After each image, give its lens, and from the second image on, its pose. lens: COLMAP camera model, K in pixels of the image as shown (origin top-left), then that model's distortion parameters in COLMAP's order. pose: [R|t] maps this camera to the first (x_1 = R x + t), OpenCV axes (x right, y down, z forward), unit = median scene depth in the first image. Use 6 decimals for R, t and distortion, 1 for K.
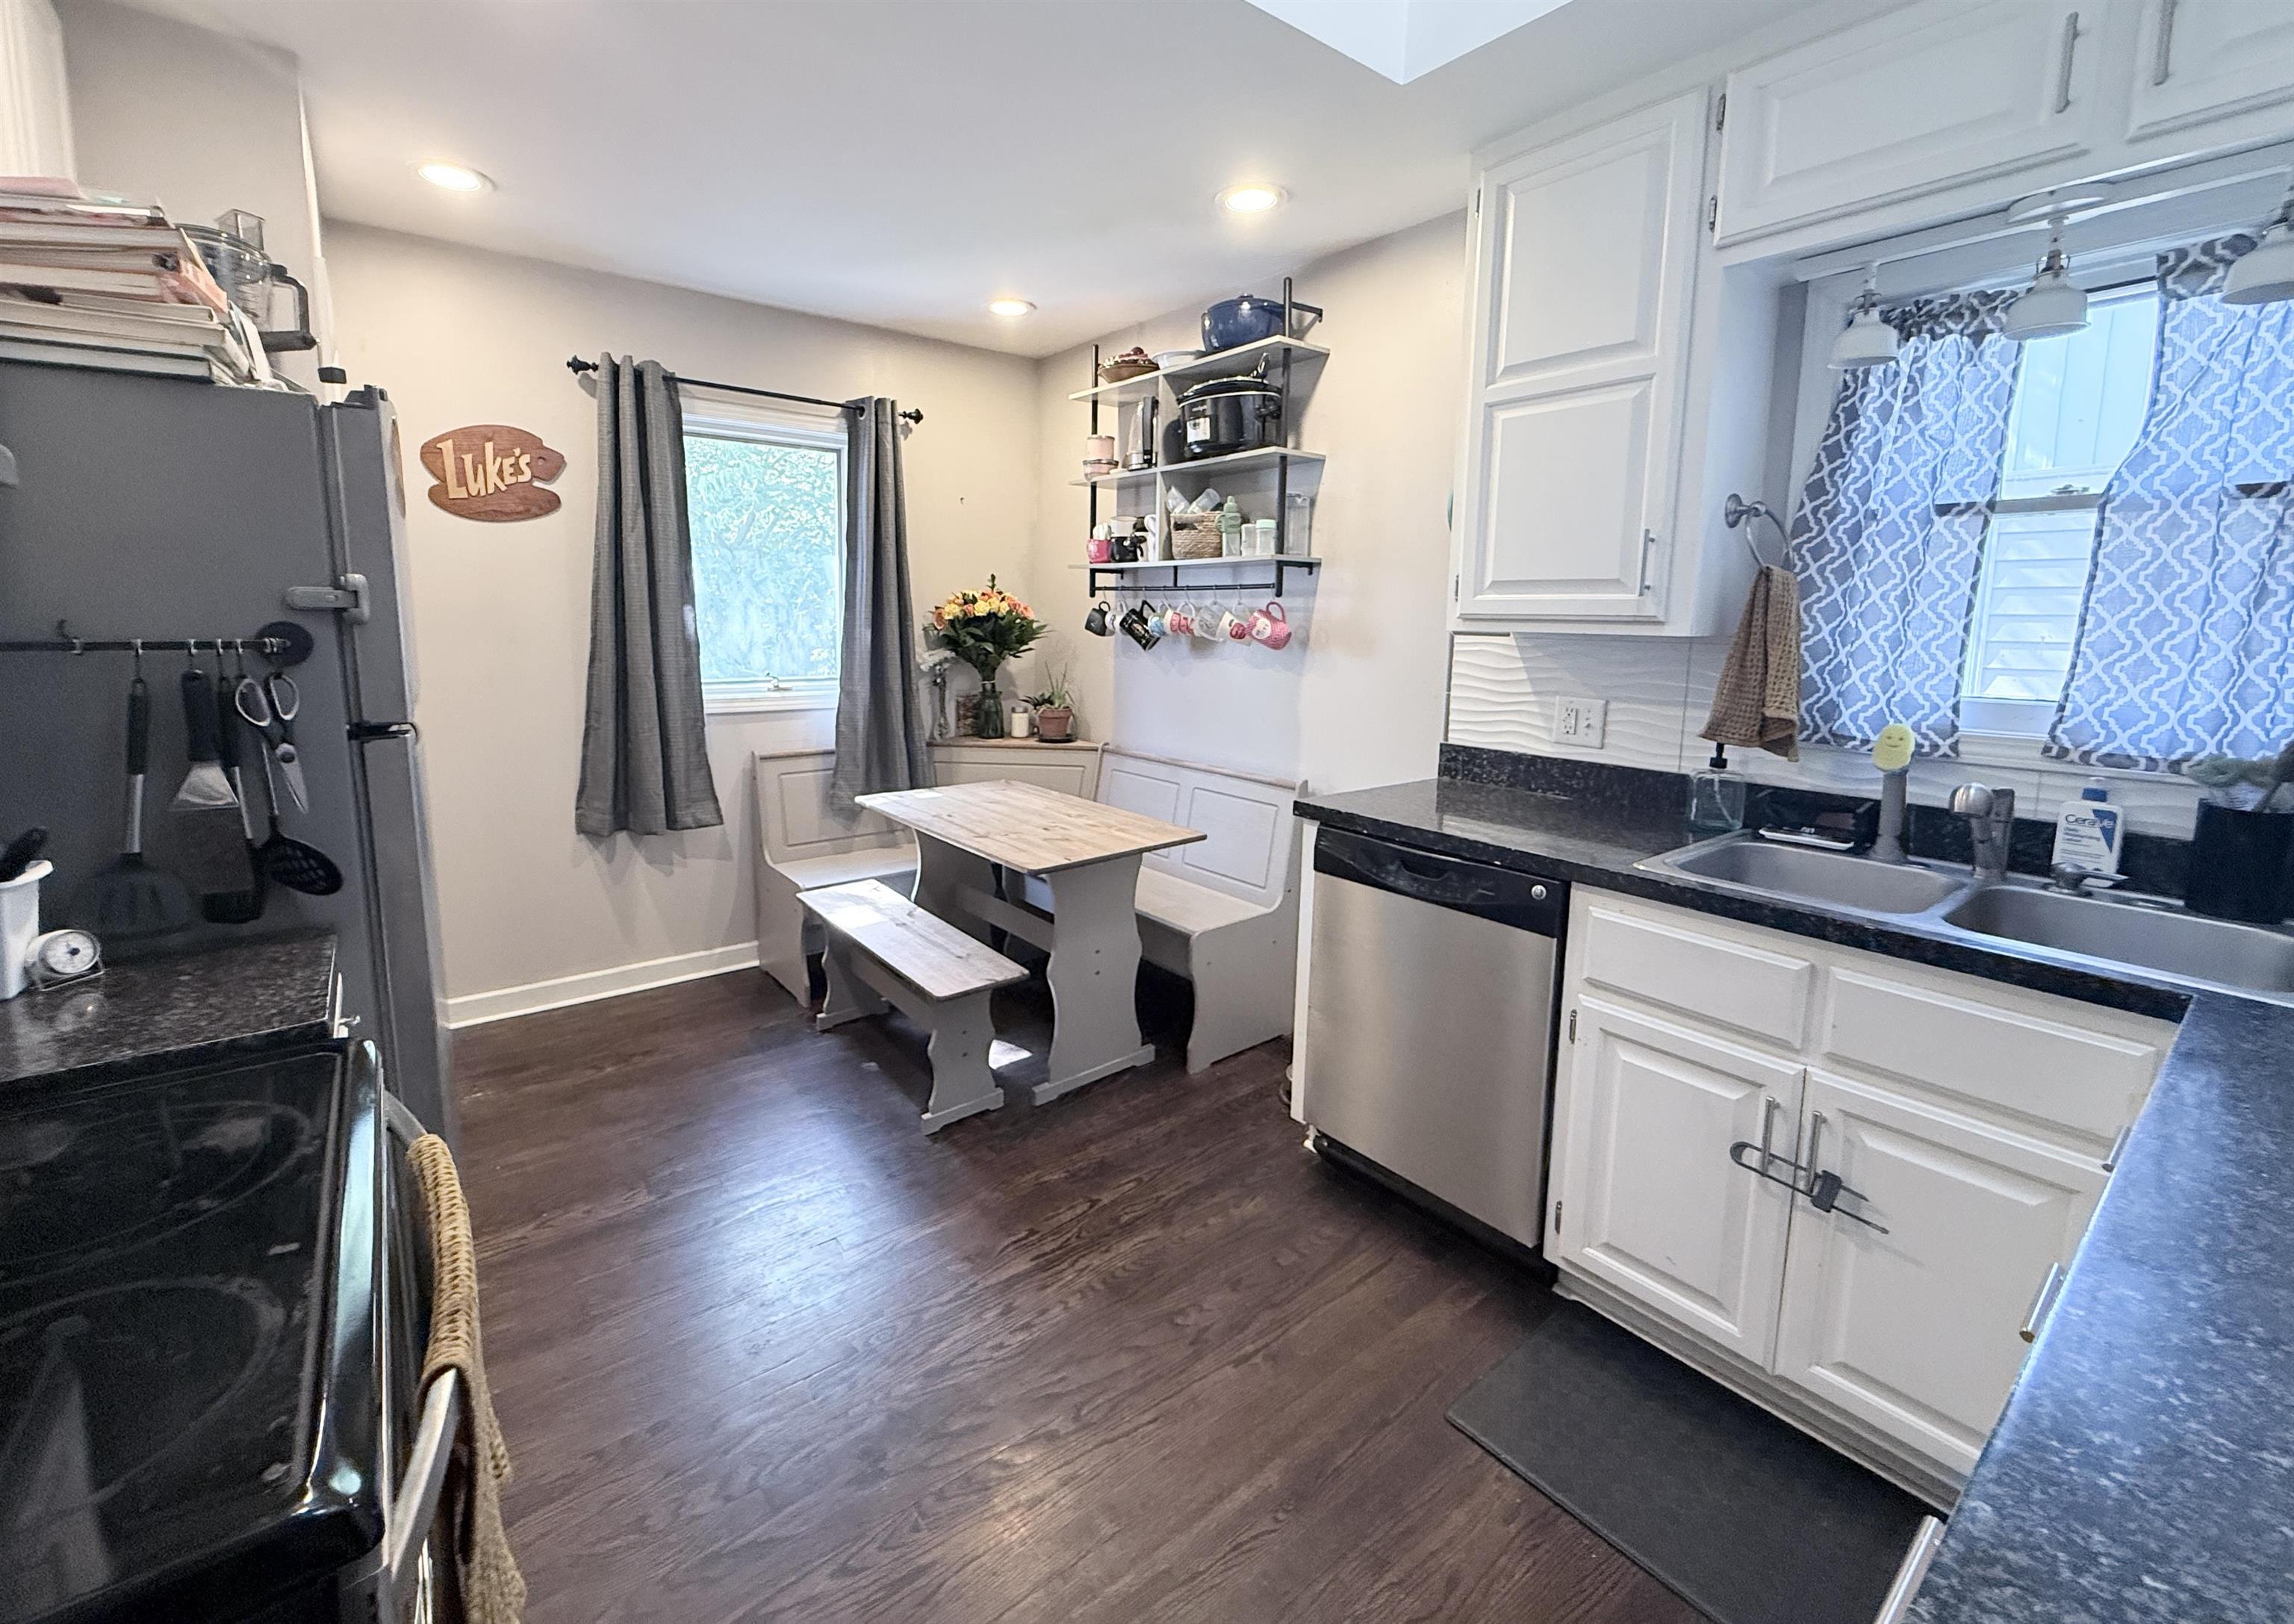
lens RADIAL K [[947.6, 0, 1097.2], [0, 947.6, 733.0], [0, 0, 1]] dist [0.001080, -0.000463]
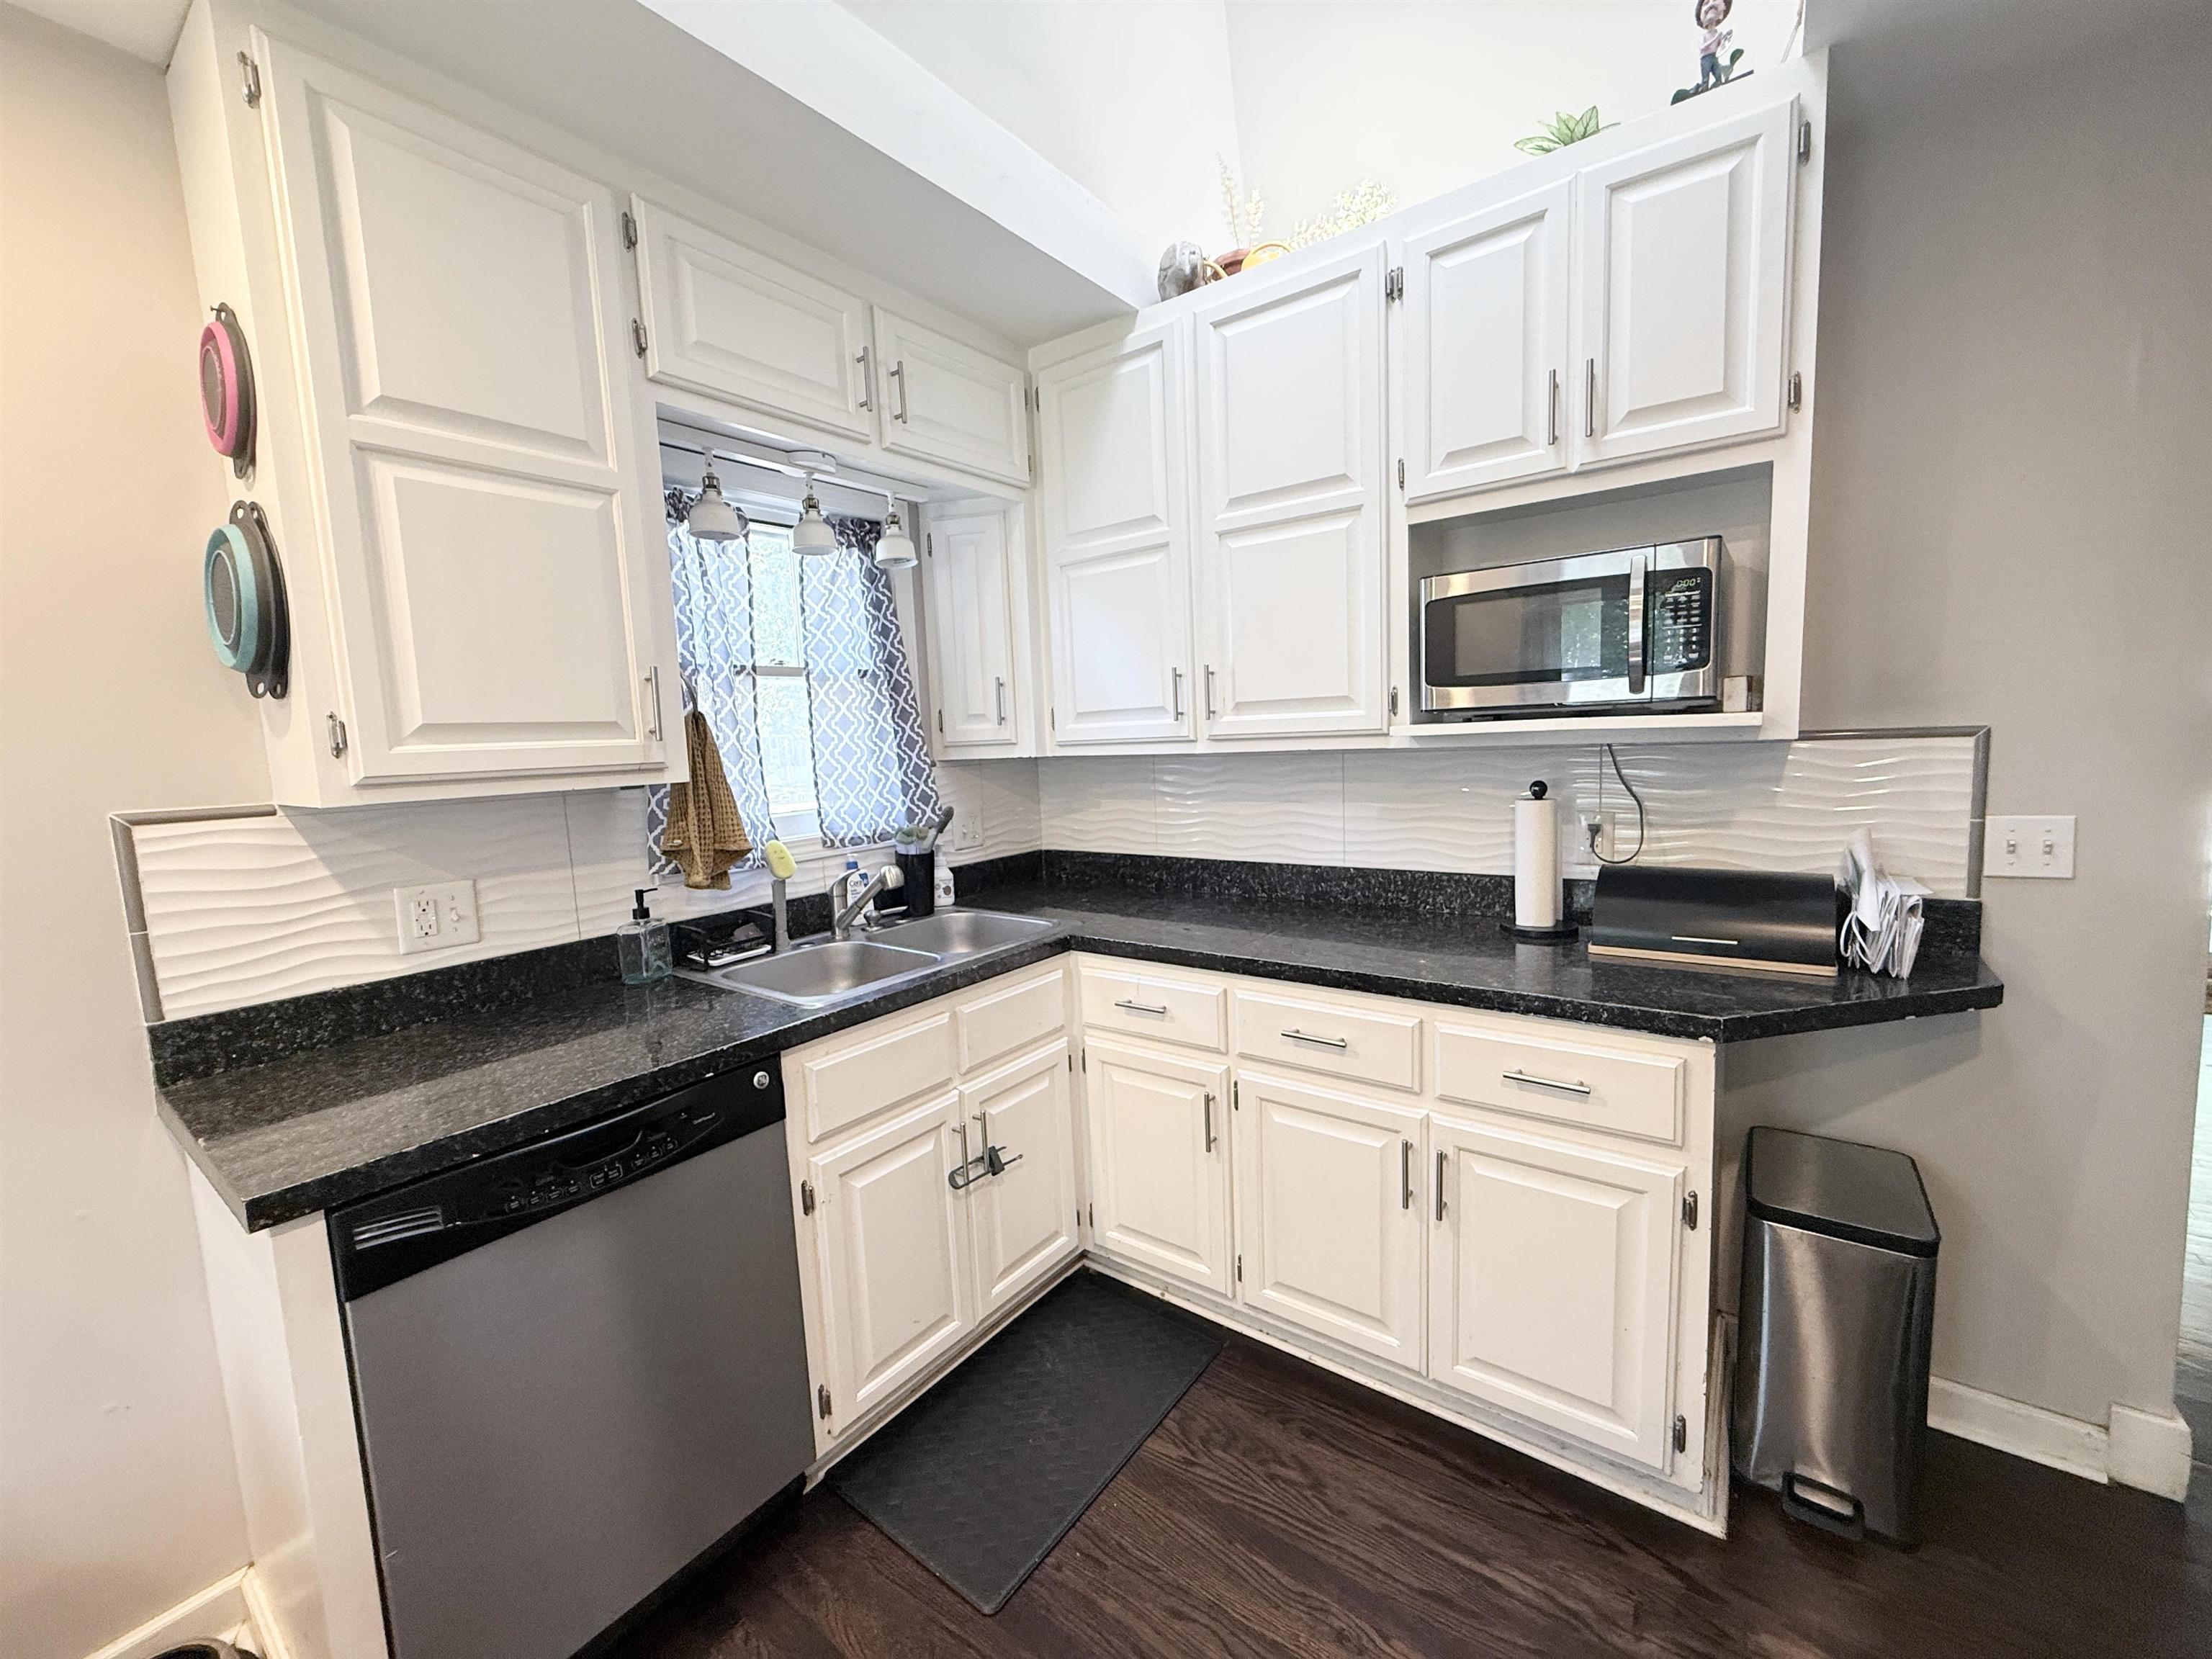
lens RADIAL K [[883.6, 0, 1101.1], [0, 883.6, 829.6], [0, 0, 1]] dist [0.000276, -0.000004]
pose [[-0.275719, -0.103427, 0.955658, -0.233246], [0.161627, 0.975051, 0.152157, -0.081000], [-0.947553, 0.196413, -0.252123, 0.551238]]
